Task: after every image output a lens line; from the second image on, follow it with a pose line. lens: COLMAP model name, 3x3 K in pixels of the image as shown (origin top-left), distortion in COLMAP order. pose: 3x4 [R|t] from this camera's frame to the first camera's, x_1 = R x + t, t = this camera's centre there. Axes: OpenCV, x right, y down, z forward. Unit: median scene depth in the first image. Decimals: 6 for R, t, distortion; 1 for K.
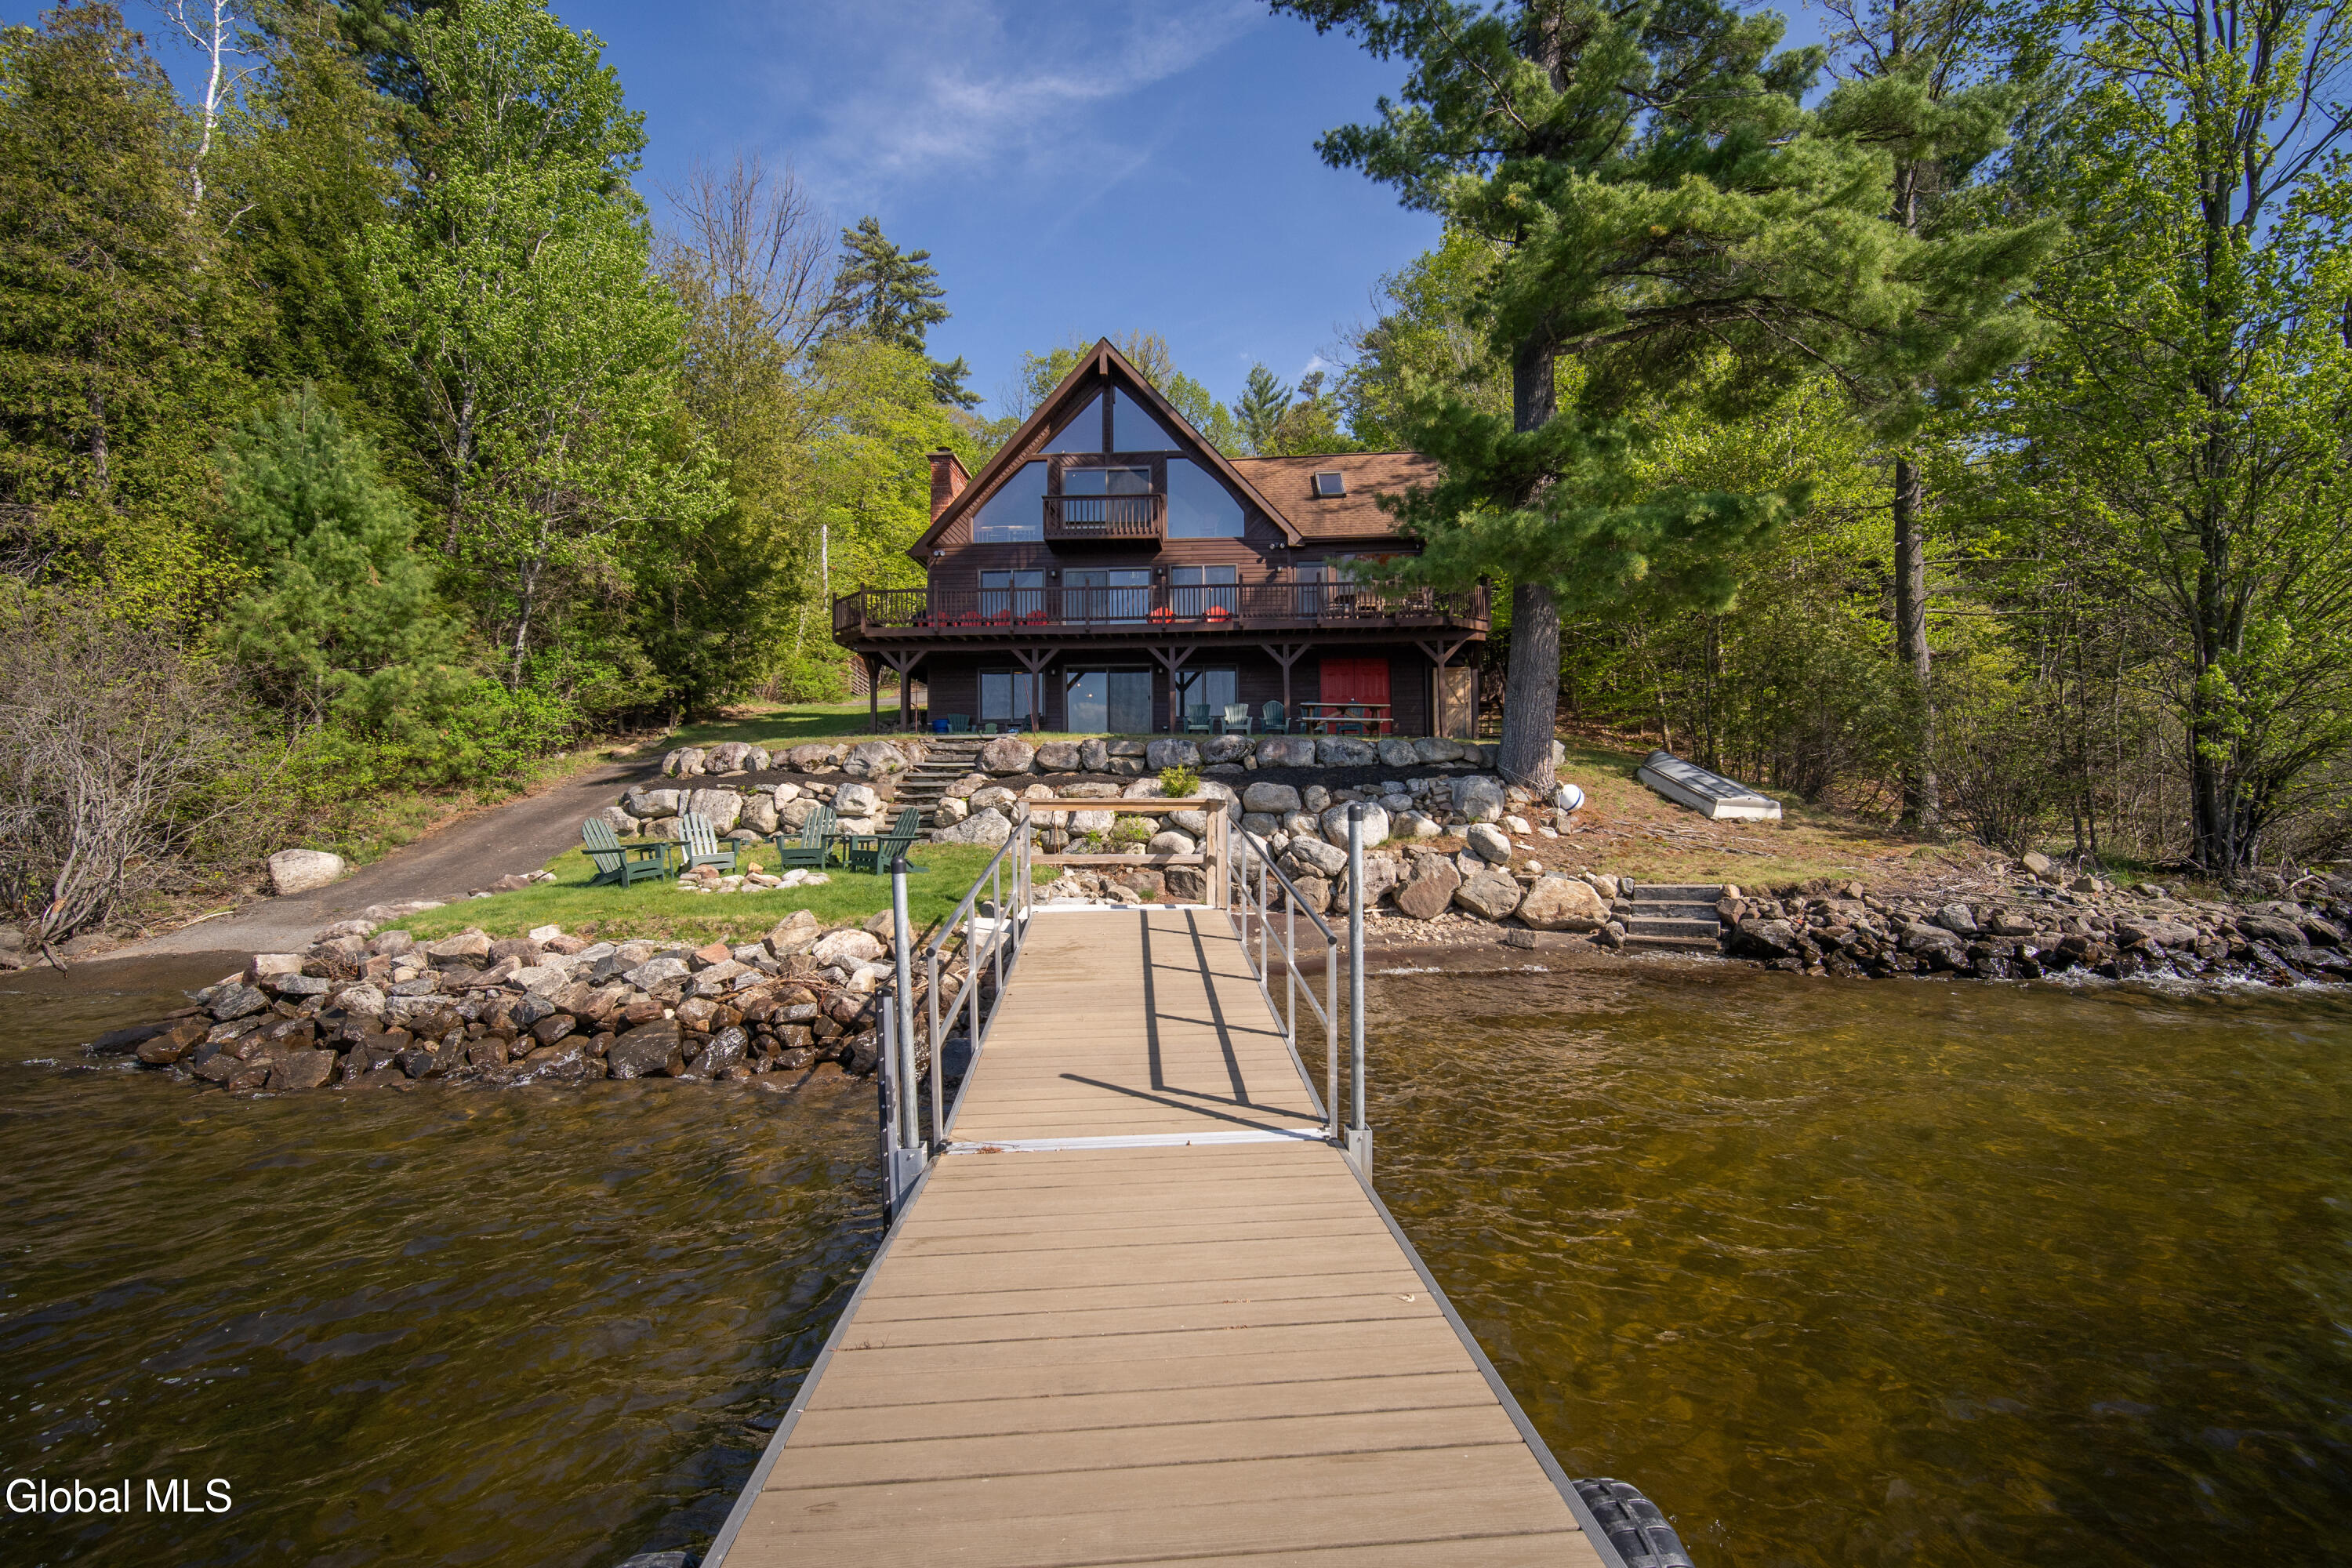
lens RADIAL K [[852.4, 0, 1175.2], [0, 852.4, 772.4], [0, 0, 1]] dist [-0.002305, -0.000040]
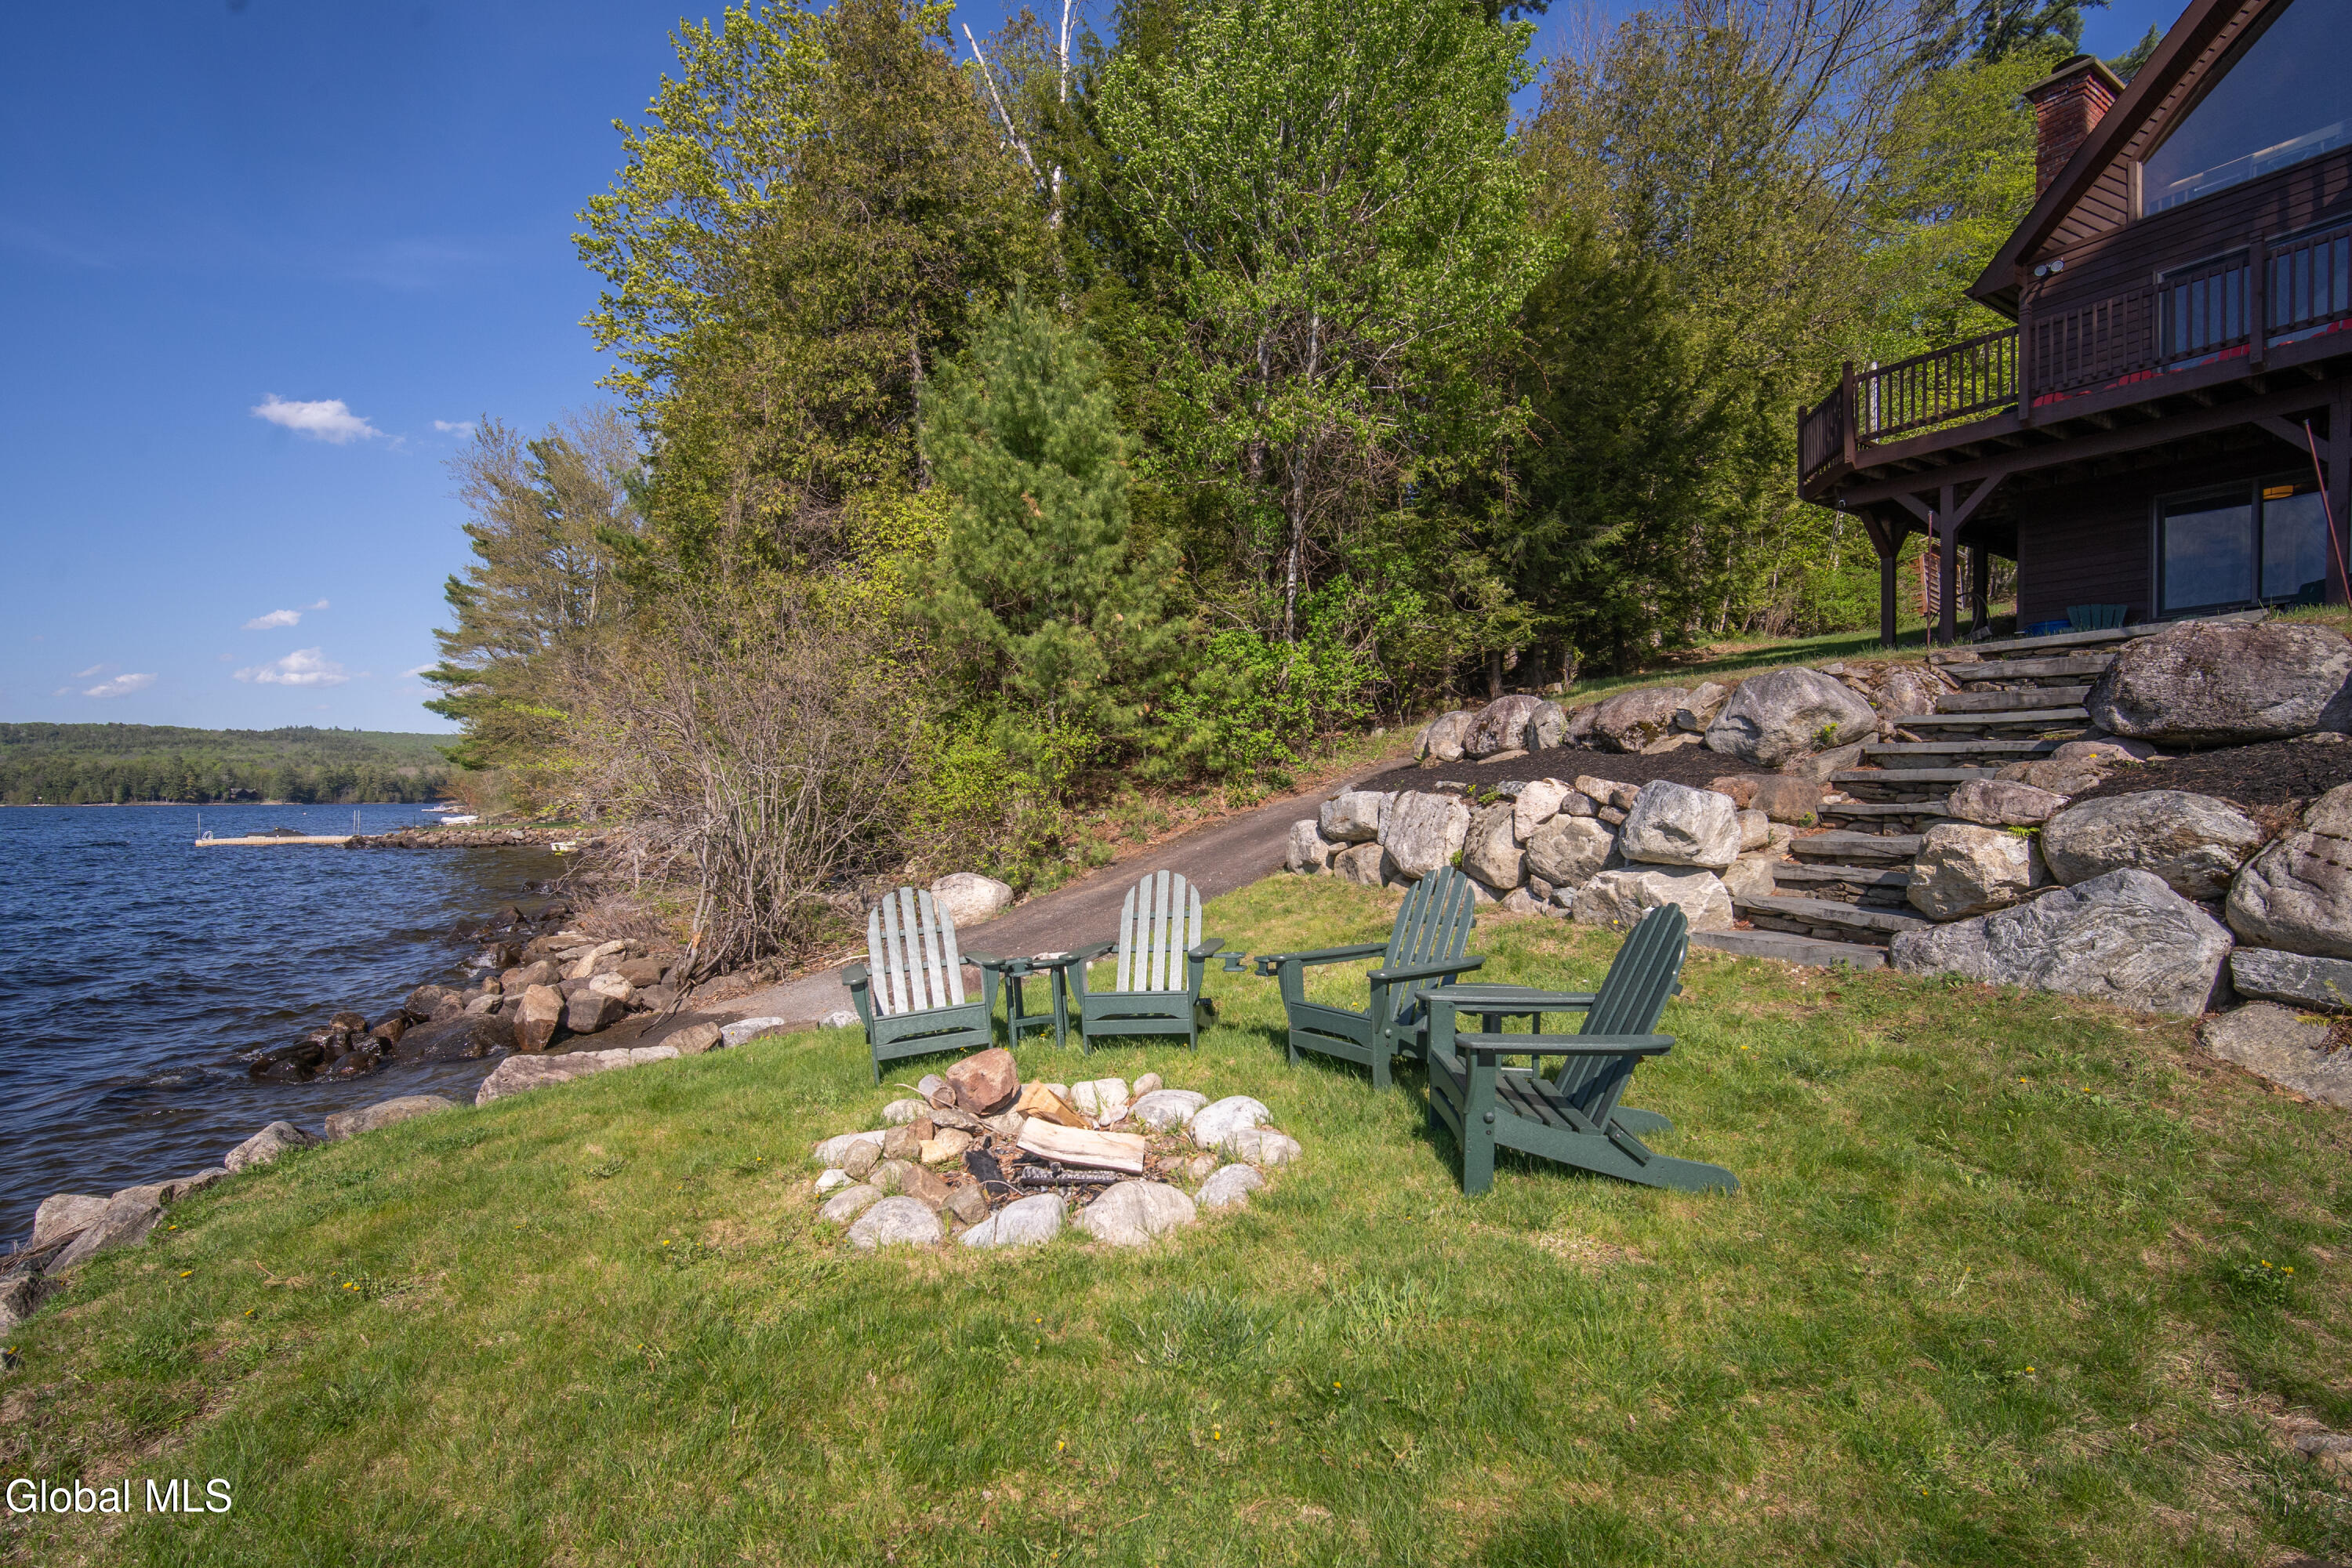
lens RADIAL K [[1118.9, 0, 1140.9], [0, 1118.9, 820.7], [0, 0, 1]] dist [-0.001675, 0.000108]
pose [[0.562154, 0.023293, -0.826705, -0.078645], [0.036588, 0.997924, 0.052997, -0.003878], [0.826223, -0.060040, 0.560134, 0.429602]]
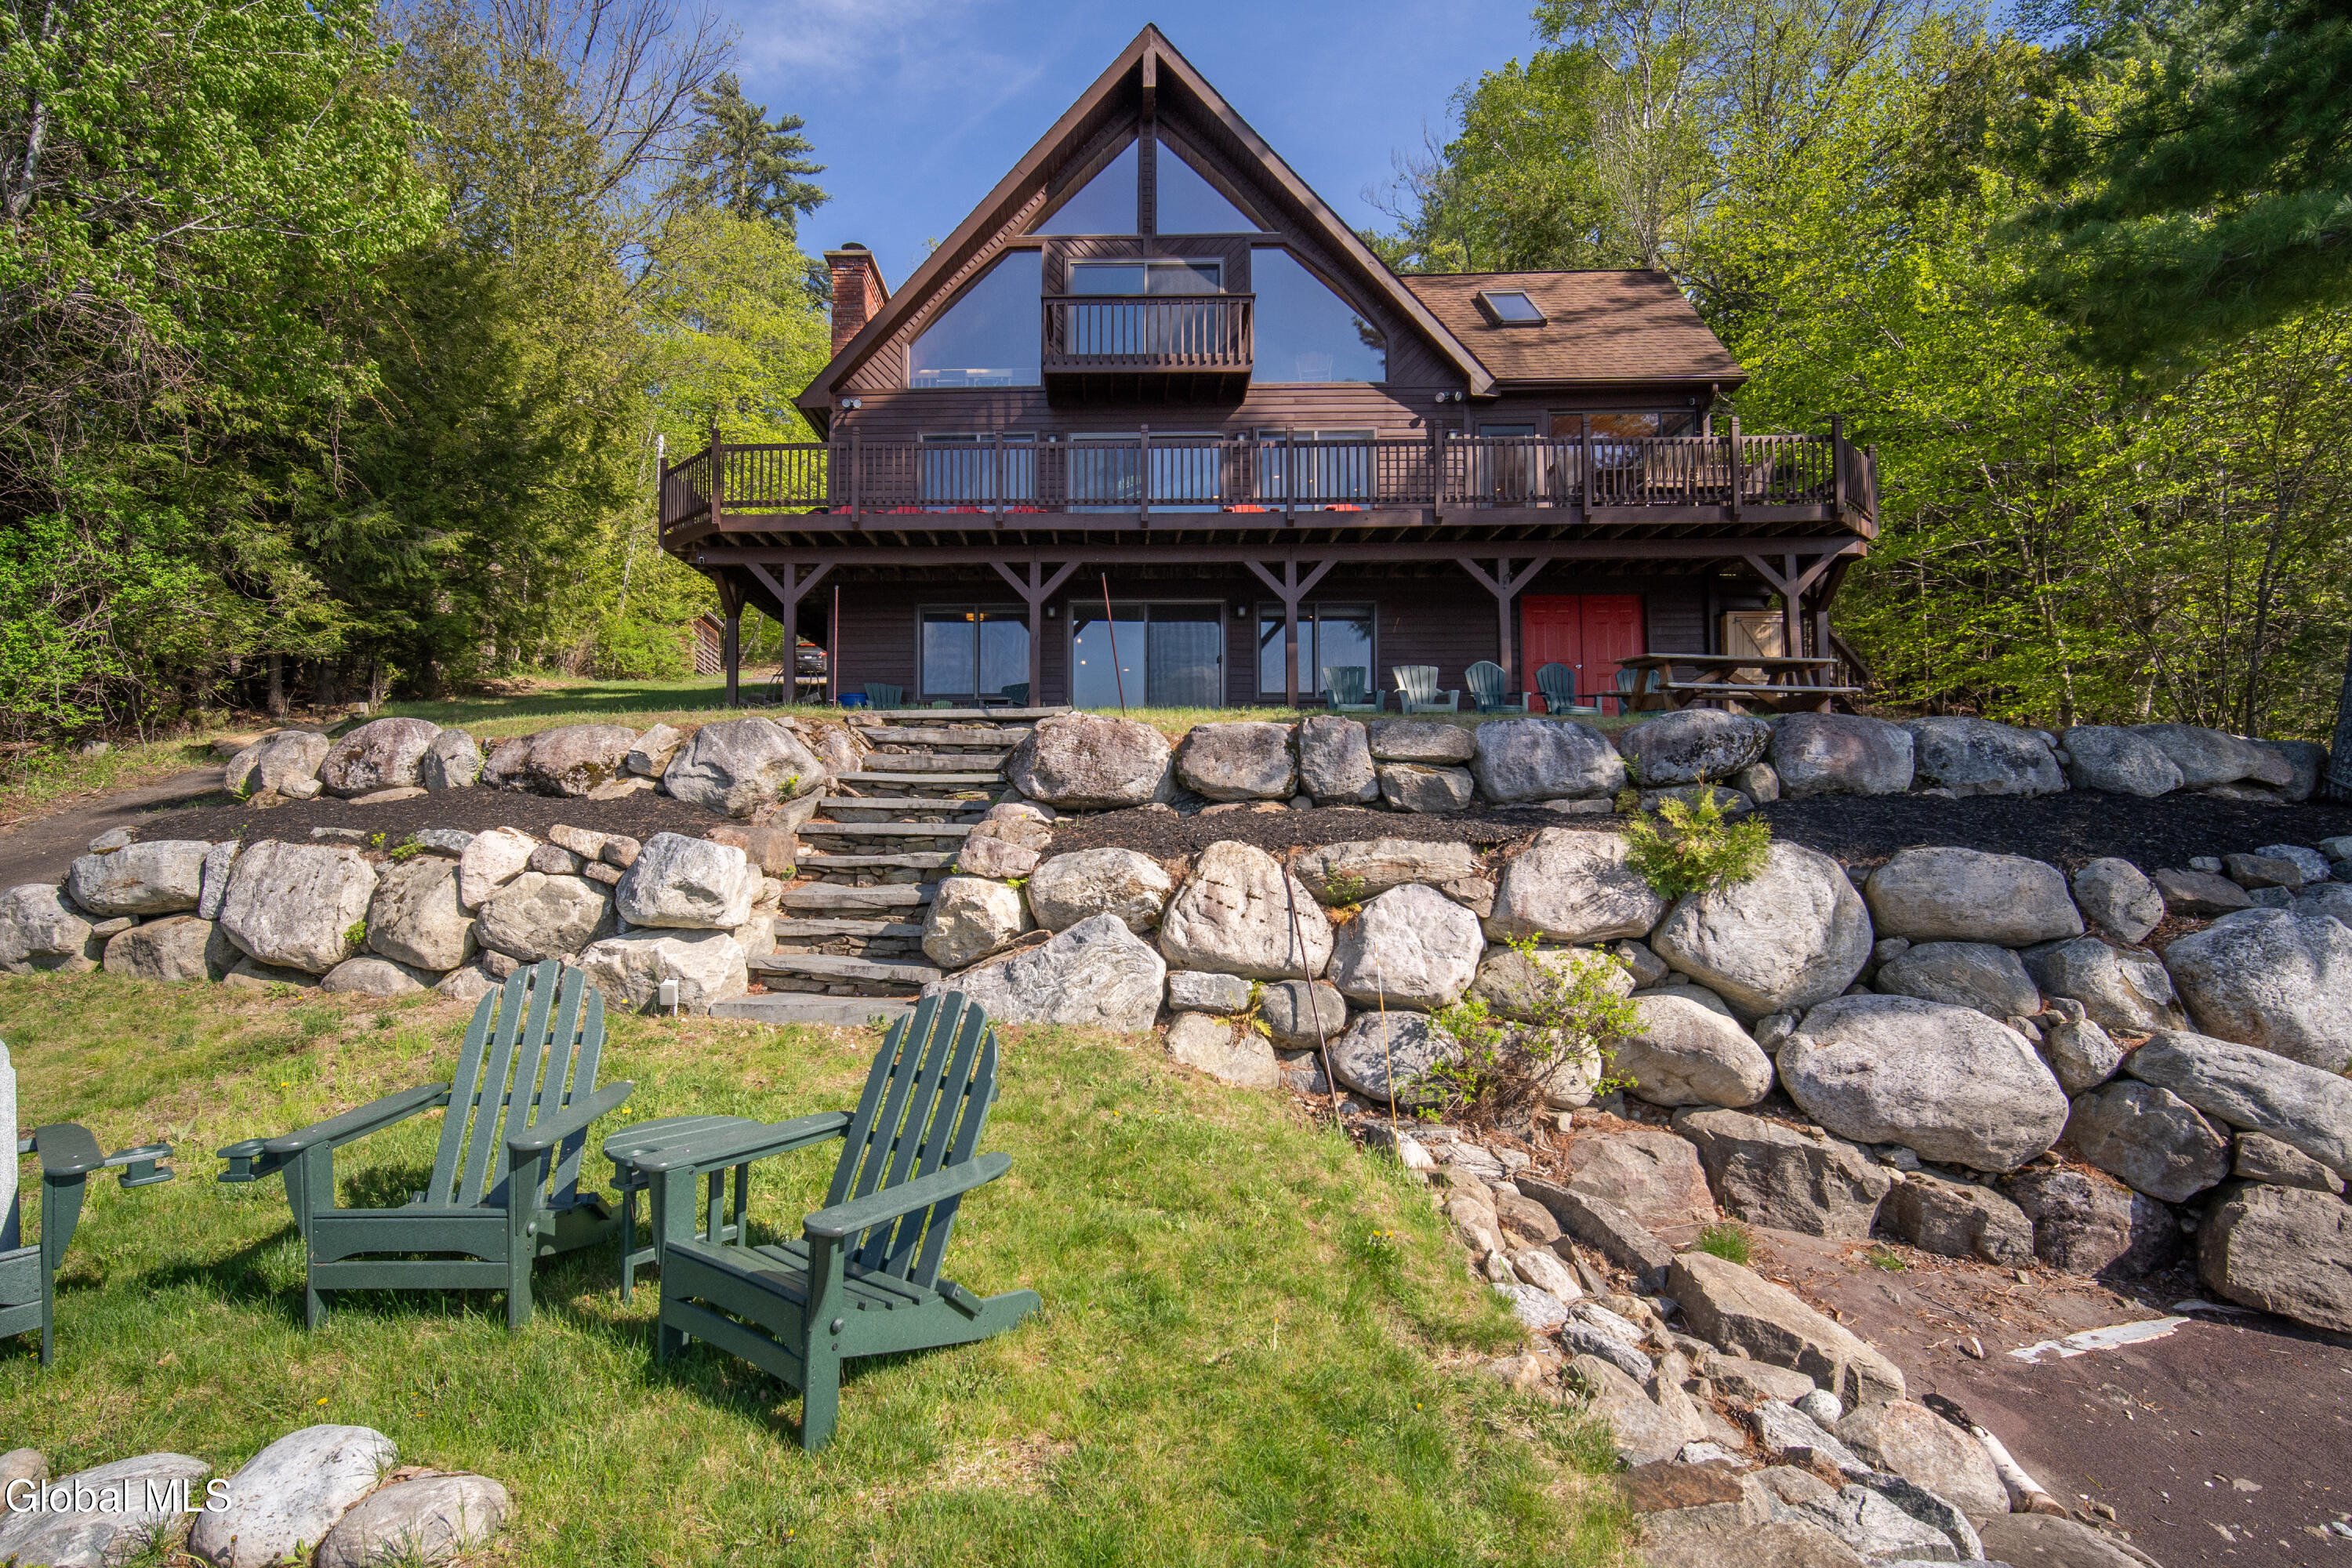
lens RADIAL K [[1154.3, 0, 1171.8], [0, 1154.3, 774.4], [0, 0, 1]] dist [-0.005847, 0.000380]
pose [[0.999521, 0.009673, 0.029403, -0.163064], [-0.009447, 0.999925, -0.007815, -0.007665], [-0.029476, 0.007533, 0.999537, 0.439626]]
